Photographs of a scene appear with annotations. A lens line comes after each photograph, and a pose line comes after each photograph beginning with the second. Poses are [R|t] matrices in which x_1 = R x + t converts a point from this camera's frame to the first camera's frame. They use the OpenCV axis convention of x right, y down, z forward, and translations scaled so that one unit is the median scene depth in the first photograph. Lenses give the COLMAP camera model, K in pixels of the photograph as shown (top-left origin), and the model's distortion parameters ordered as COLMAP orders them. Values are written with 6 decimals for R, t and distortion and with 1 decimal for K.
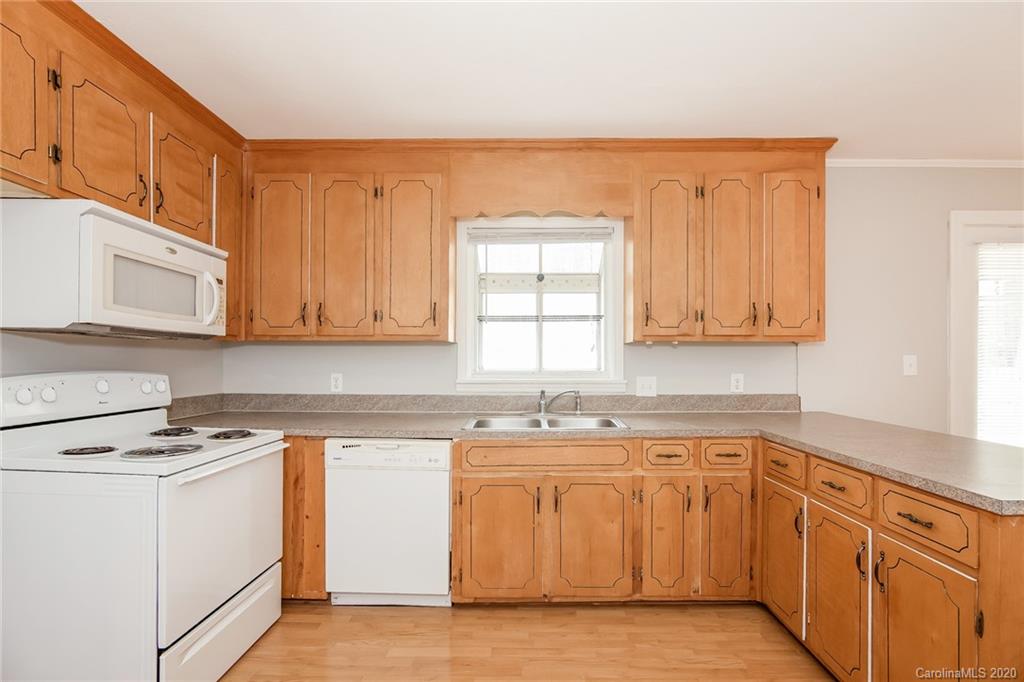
lens RADIAL K [[500.0, 0, 517.0], [0, 500.0, 361.4], [0, 0, 1]] dist [-0.004202, -0.000208]
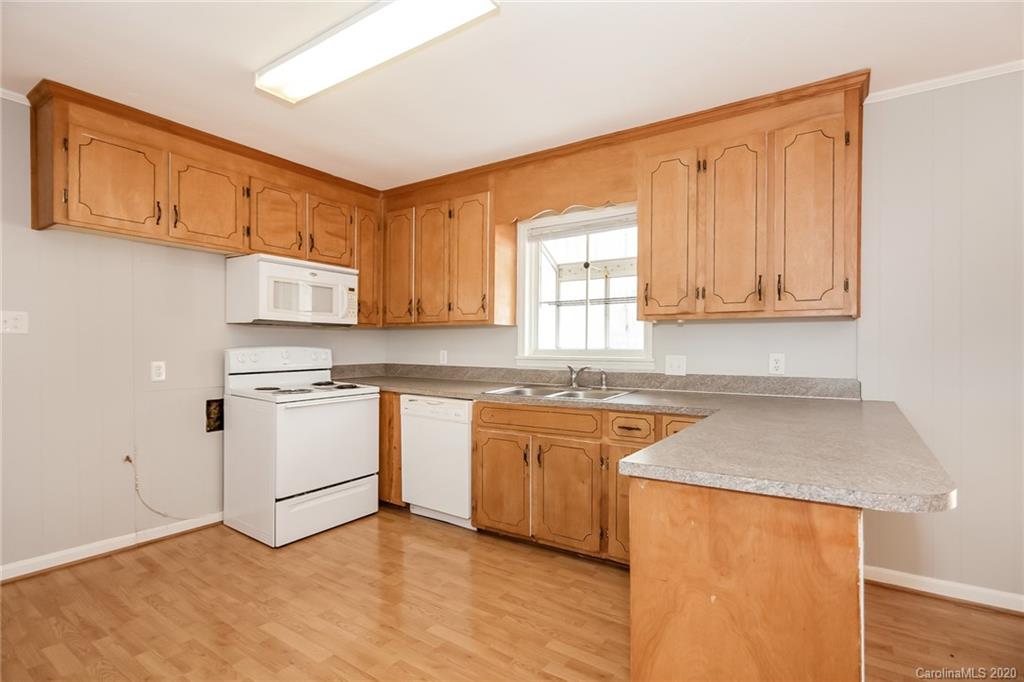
lens RADIAL K [[497.4, 0, 503.3], [0, 497.4, 347.1], [0, 0, 1]] dist [-0.001358, -0.000208]
pose [[0.829389, 0.003406, -0.558661, 0.645701], [-0.001274, 0.999990, 0.004205, 0.011888], [0.558670, -0.002776, 0.829386, -0.023220]]
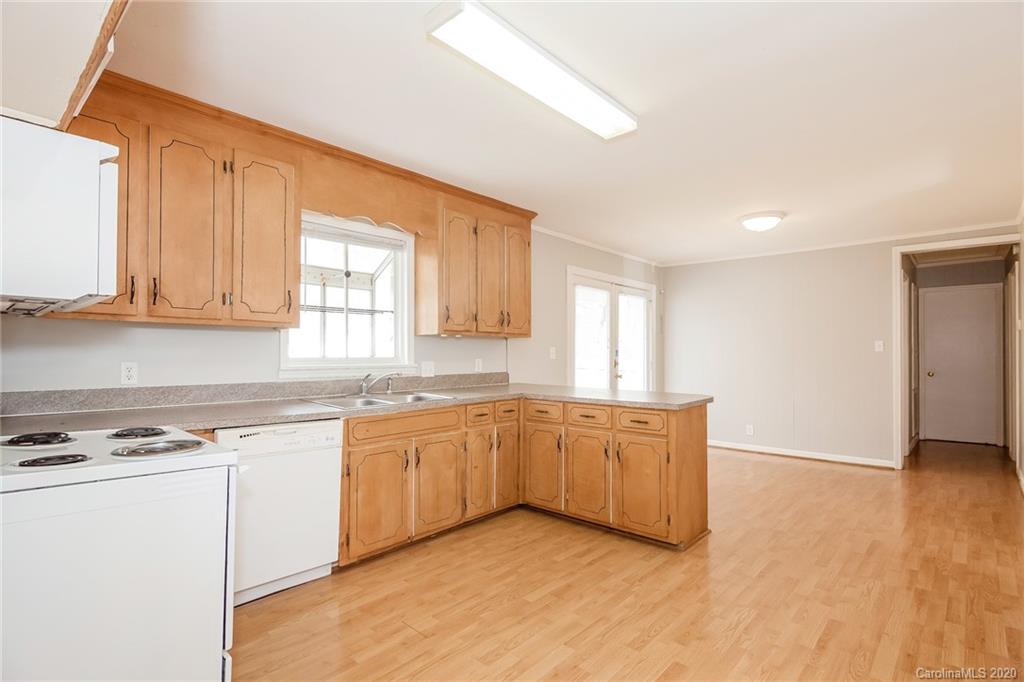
lens RADIAL K [[510.1, 0, 507.3], [0, 510.1, 345.2], [0, 0, 1]] dist [-0.001450, -0.000122]
pose [[0.659211, 0.013278, 0.751841, -0.723839], [-0.001398, 0.999864, -0.016432, 0.011678], [-0.751957, 0.009781, 0.659140, -0.022887]]
